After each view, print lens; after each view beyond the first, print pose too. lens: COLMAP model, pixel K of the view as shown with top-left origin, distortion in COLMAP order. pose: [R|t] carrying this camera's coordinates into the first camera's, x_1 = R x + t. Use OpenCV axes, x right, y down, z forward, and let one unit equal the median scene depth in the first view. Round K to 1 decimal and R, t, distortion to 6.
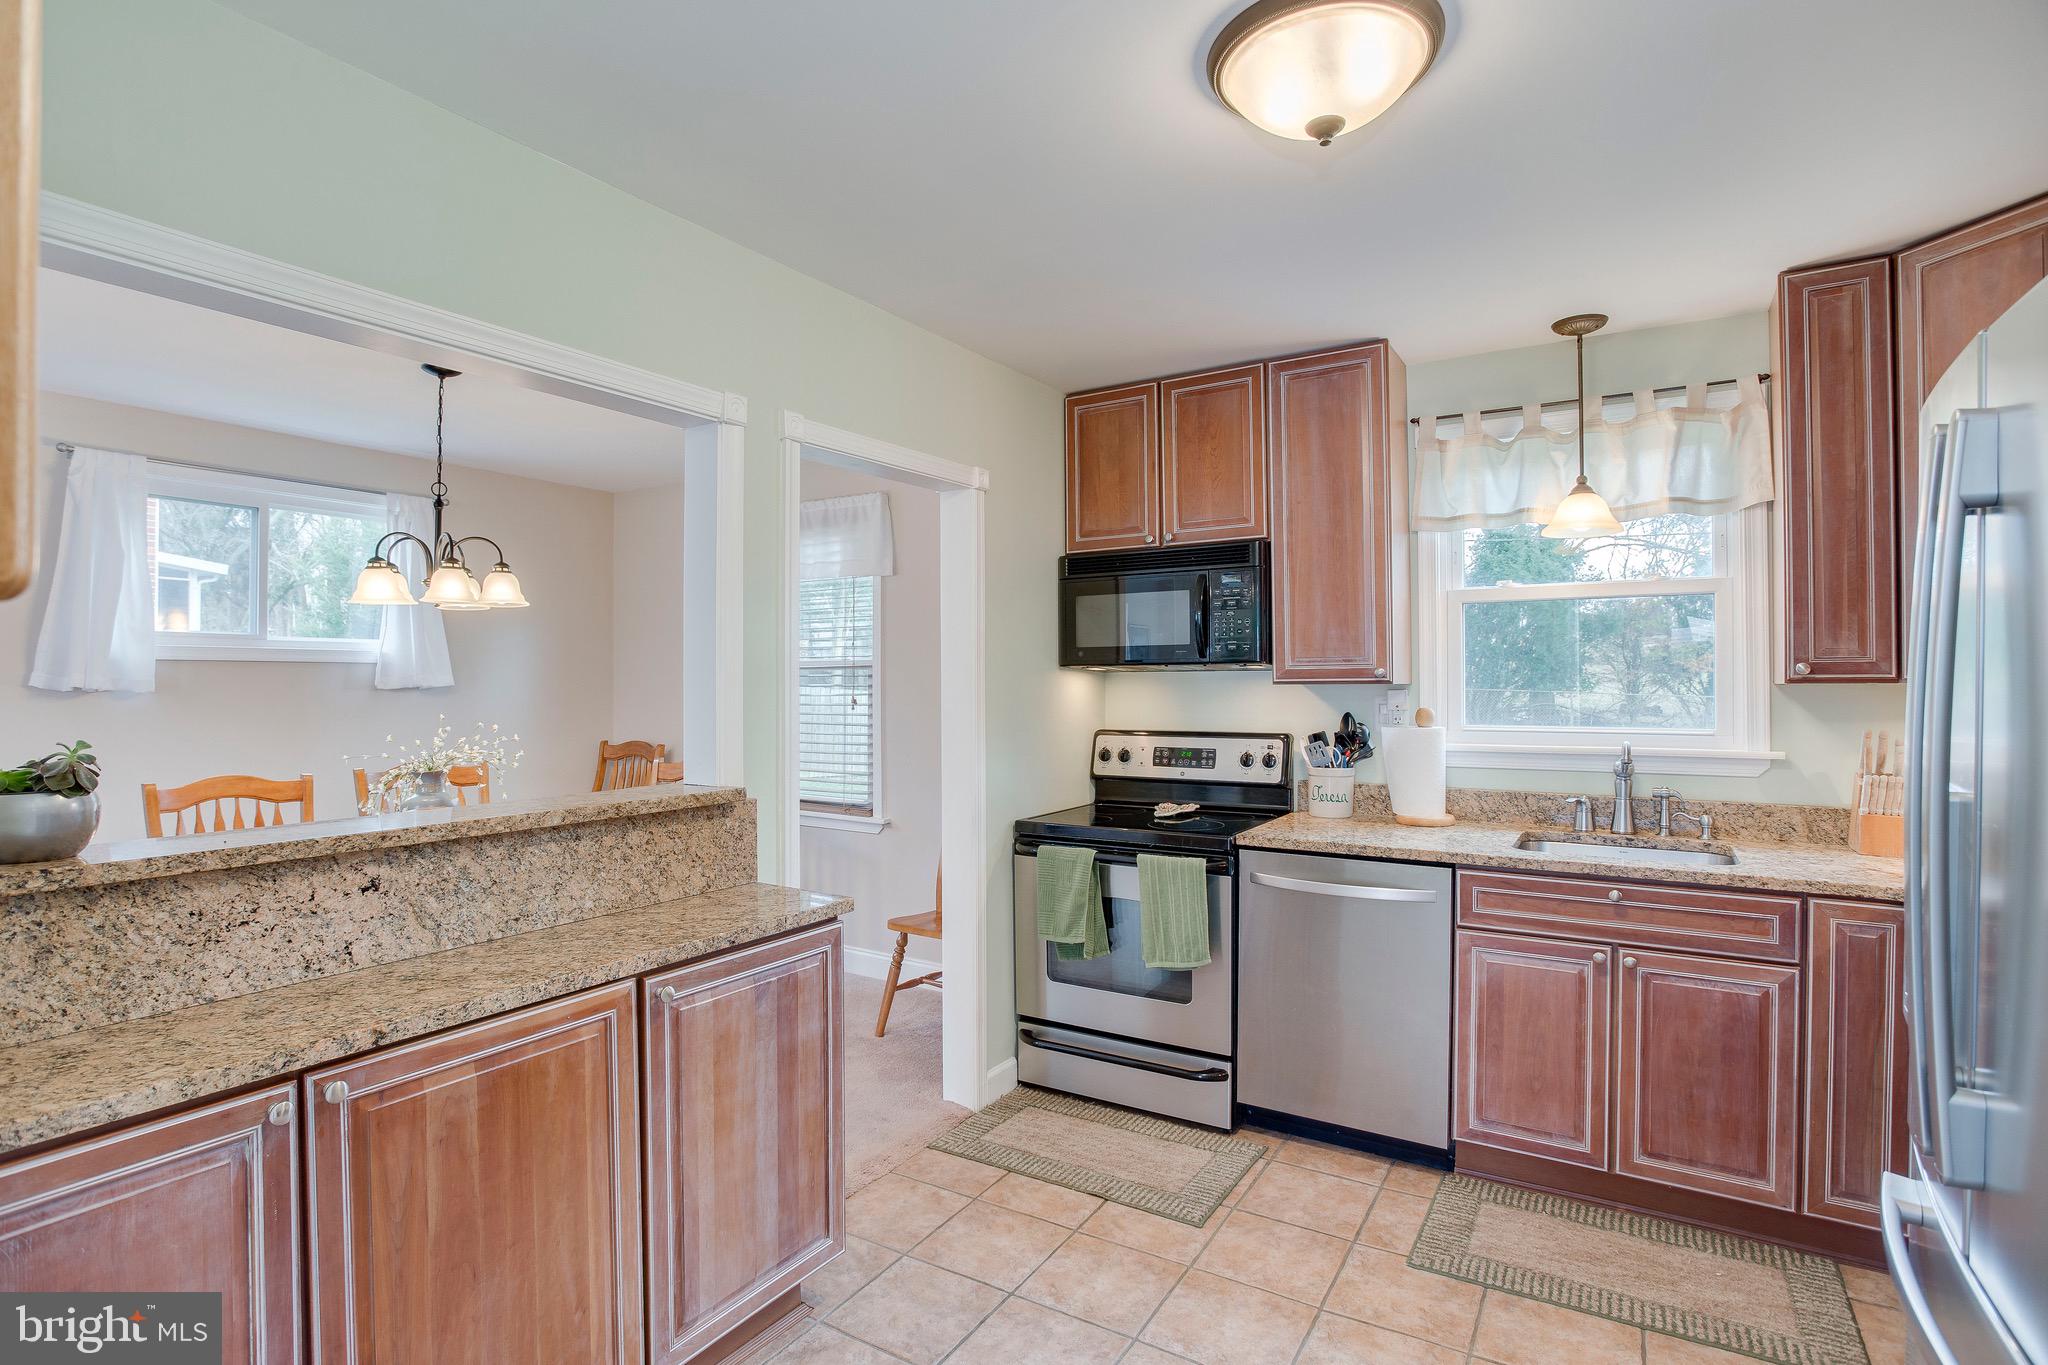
lens RADIAL K [[1002.7, 0, 1009.1], [0, 1002.7, 678.4], [0, 0, 1]] dist [-0.058837, 0.020159]
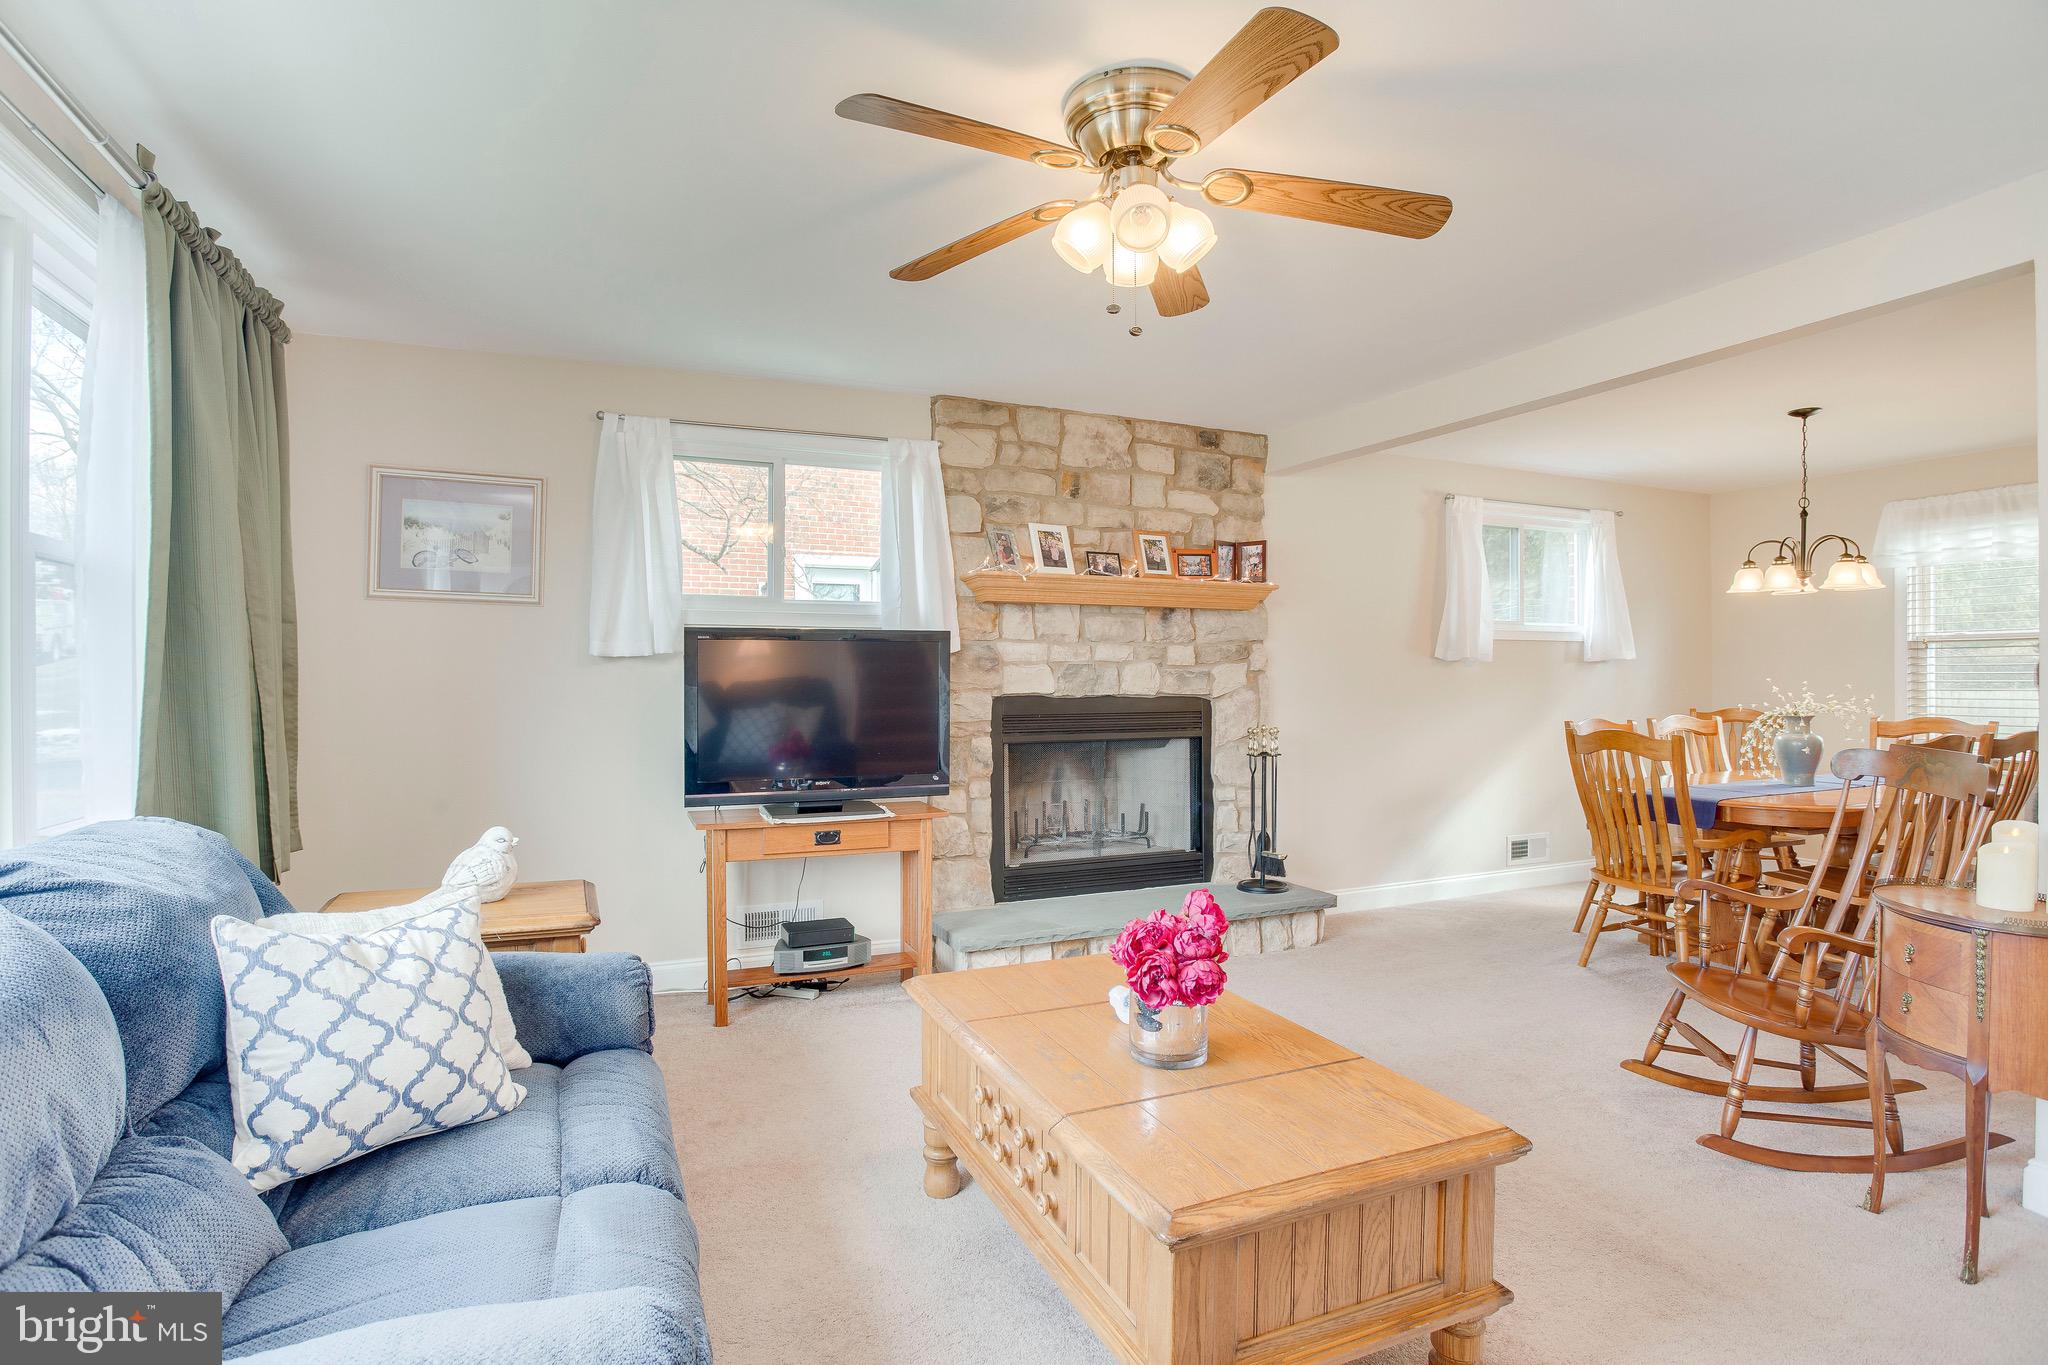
lens RADIAL K [[1002.7, 0, 1009.1], [0, 1002.7, 678.4], [0, 0, 1]] dist [-0.058837, 0.020159]
pose [[0.822494, -0.002100, -0.568770, -1.025570], [0.004531, 0.999986, 0.002860, 0.050802], [0.568756, -0.004930, 0.822492, -0.979863]]
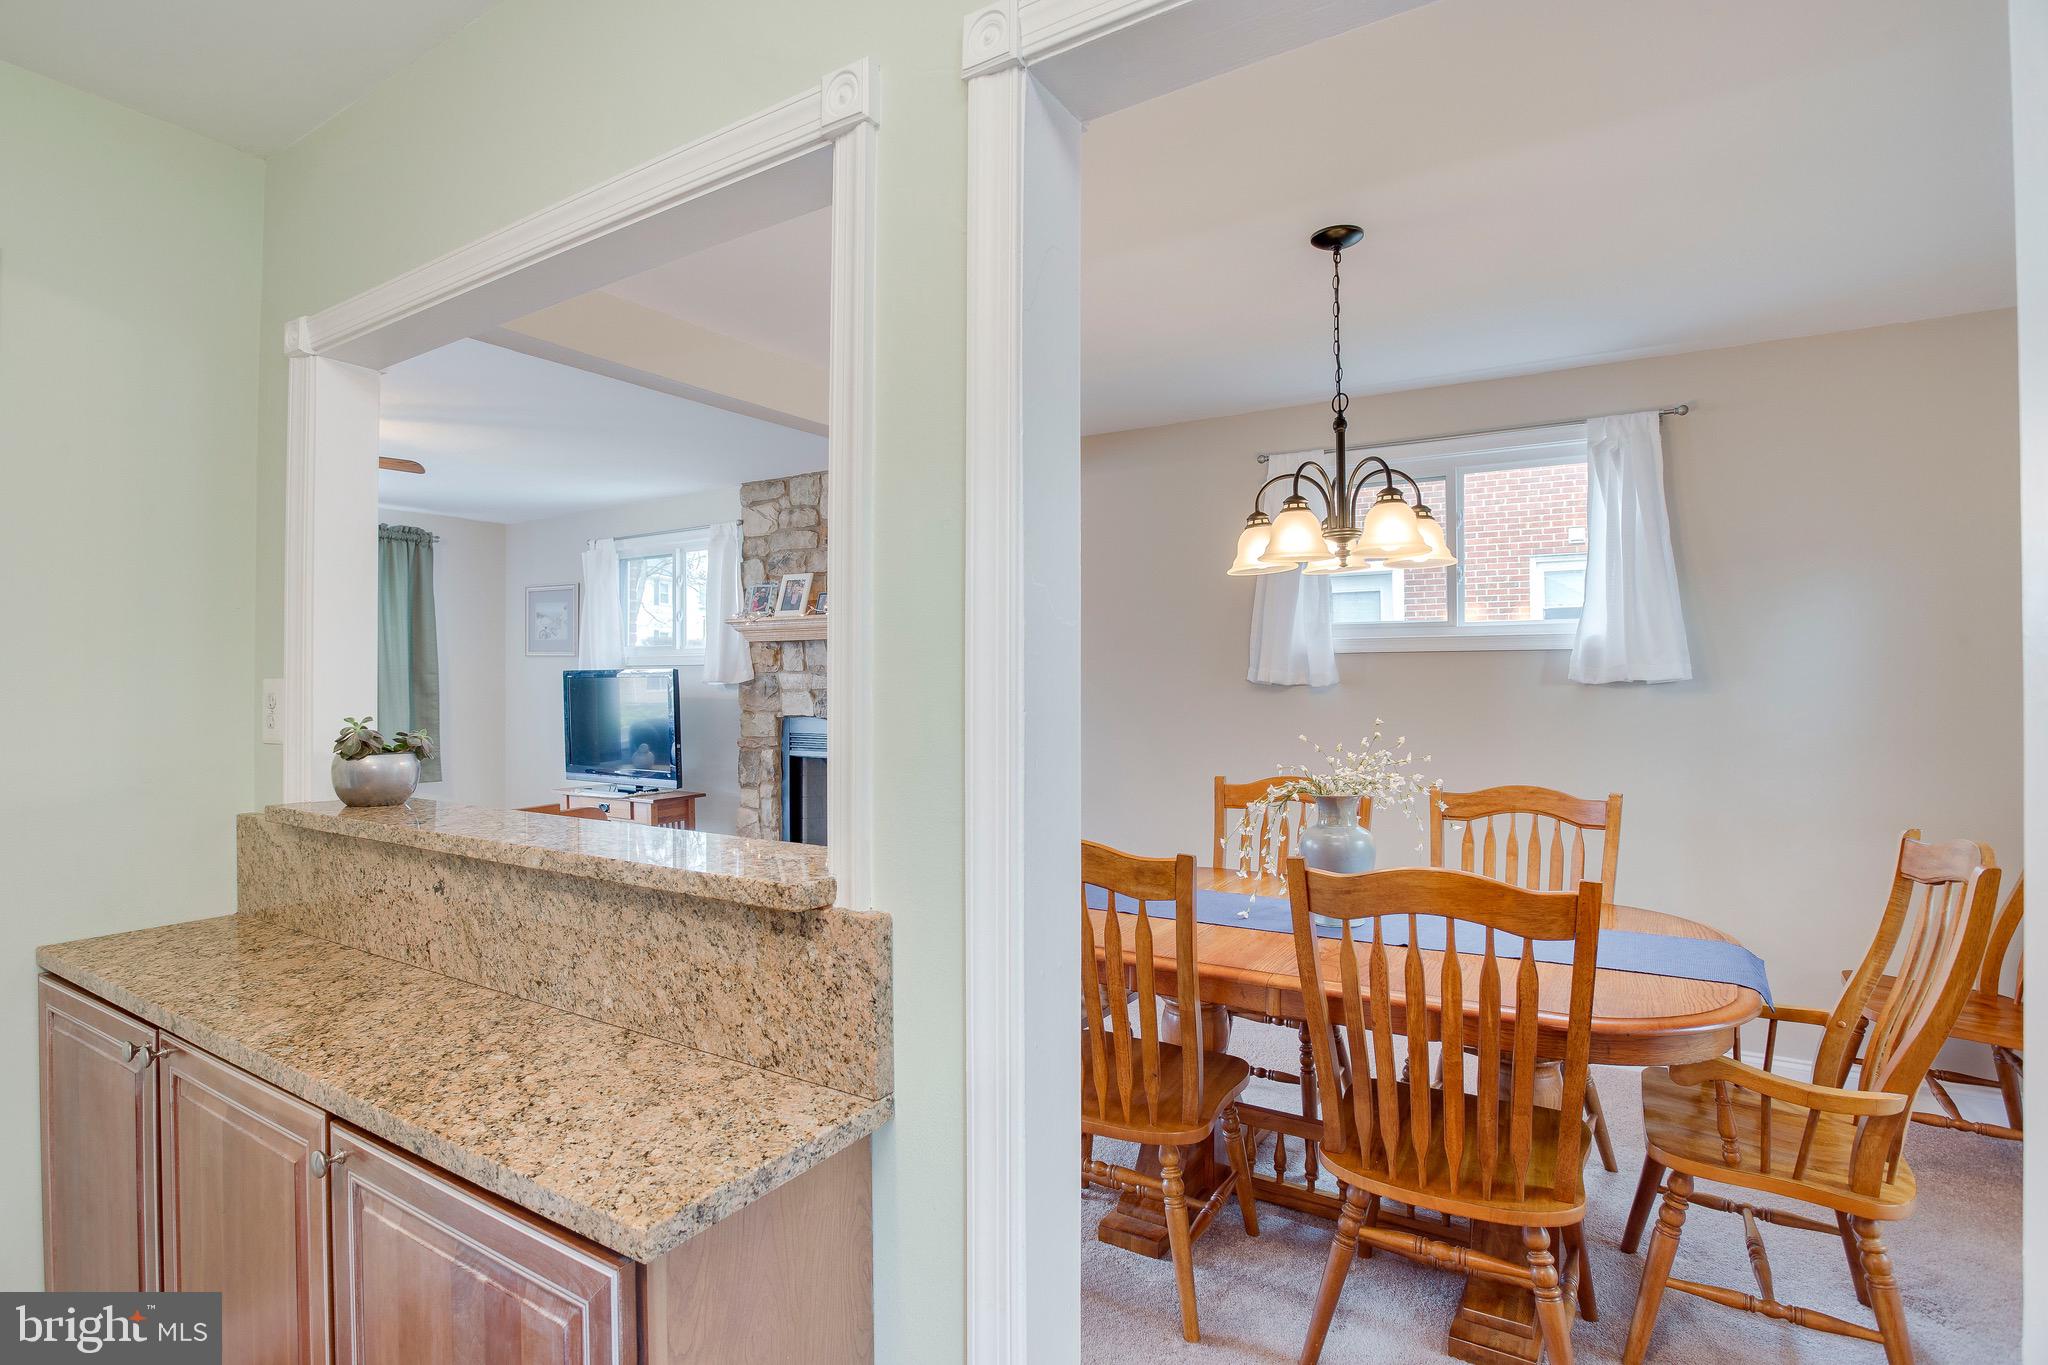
lens RADIAL K [[1002.7, 0, 1009.1], [0, 1002.7, 678.4], [0, 0, 1]] dist [-0.058837, 0.020159]
pose [[0.004794, -0.005060, -0.999976, 0.203406], [0.007450, 0.999960, -0.005024, 0.014903], [0.999961, -0.007425, 0.004832, 1.082901]]
